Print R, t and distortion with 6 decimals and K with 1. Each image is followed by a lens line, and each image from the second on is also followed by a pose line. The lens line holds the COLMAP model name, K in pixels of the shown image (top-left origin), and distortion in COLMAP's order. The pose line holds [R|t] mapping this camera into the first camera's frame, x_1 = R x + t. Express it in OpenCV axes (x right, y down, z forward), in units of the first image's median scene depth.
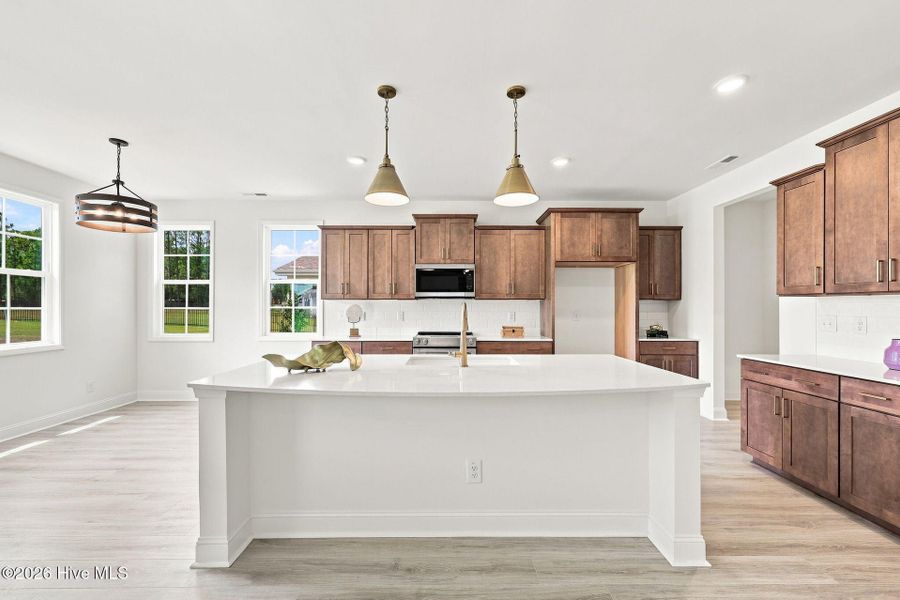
lens RADIAL K [[367.4, 0, 446.1], [0, 367.4, 304.2], [0, 0, 1]] dist [0.002666, 0.000517]
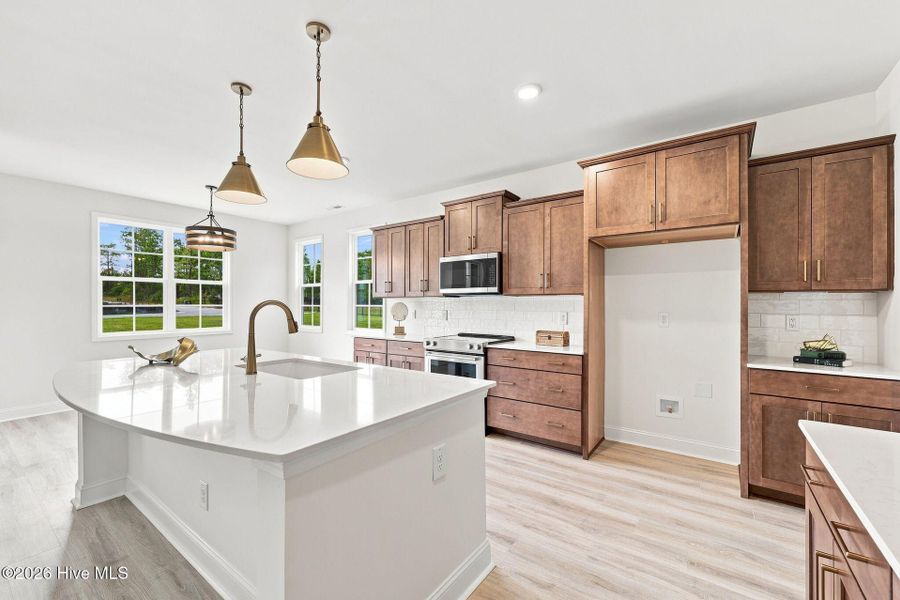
lens RADIAL K [[367.4, 0, 447.2], [0, 367.4, 298.4], [0, 0, 1]] dist [0.002666, 0.000517]
pose [[0.805415, -0.009824, -0.592630, 0.458608], [0.002547, 0.999911, -0.013114, 0.003394], [0.592706, 0.009053, 0.805368, 0.277878]]
